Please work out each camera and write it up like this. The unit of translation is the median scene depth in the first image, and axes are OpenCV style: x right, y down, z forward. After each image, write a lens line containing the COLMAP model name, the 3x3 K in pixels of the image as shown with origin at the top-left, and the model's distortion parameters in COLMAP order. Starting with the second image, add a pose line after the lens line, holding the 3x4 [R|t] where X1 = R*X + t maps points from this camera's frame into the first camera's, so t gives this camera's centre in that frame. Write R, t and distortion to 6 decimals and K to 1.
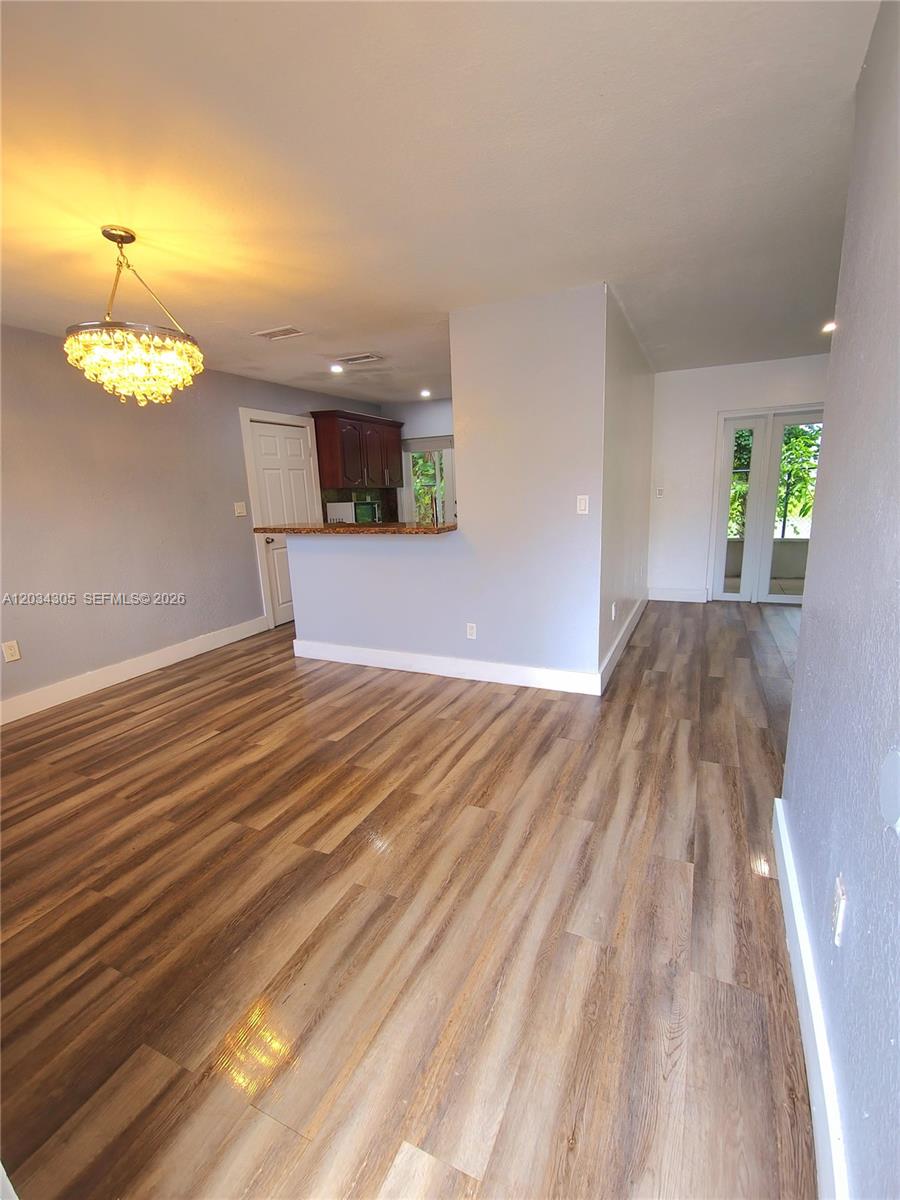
lens RADIAL K [[486.9, 0, 450.0], [0, 486.9, 600.0], [0, 0, 1]] dist [0.002441, -0.000791]
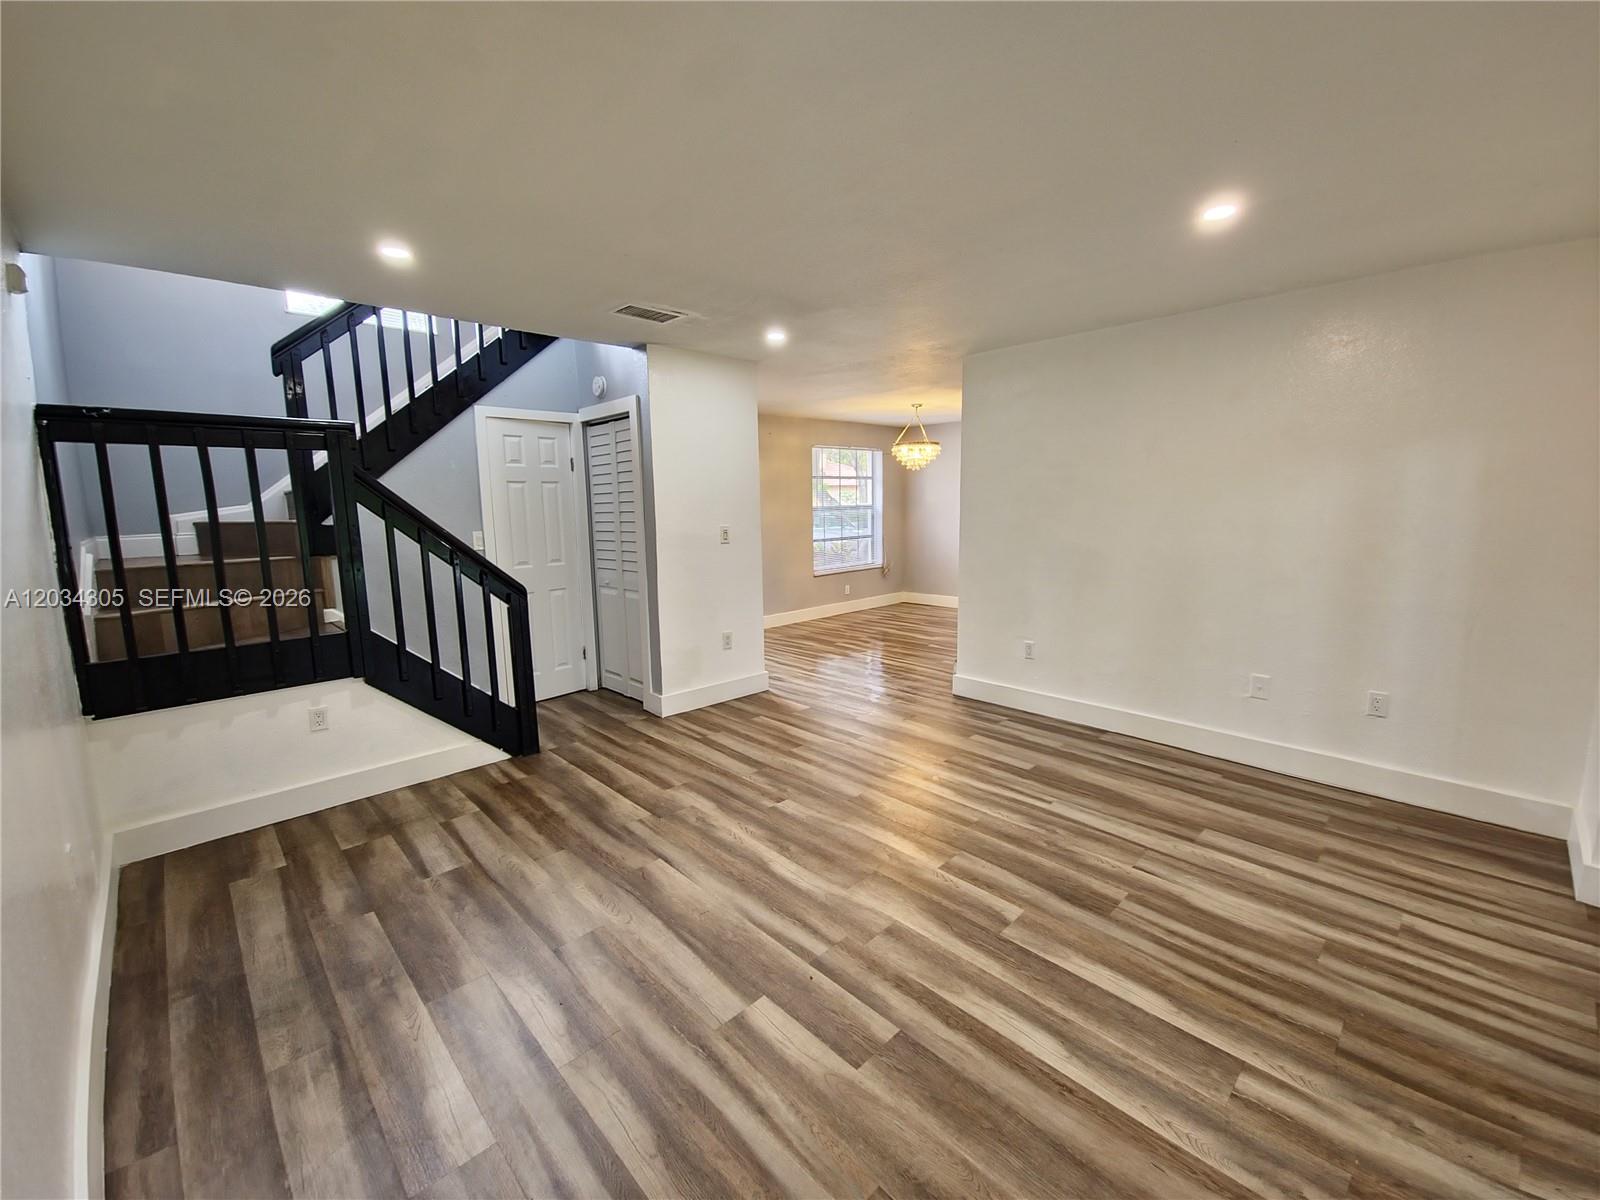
lens RADIAL K [[649.1, 0, 800.0], [0, 649.1, 600.0], [0, 0, 1]] dist [0.002441, -0.000791]
pose [[-0.370906, 0.155313, -0.915591, 1.534135], [-0.190157, 0.952324, 0.238577, -0.249896], [0.908993, 0.262596, -0.323689, 0.987931]]
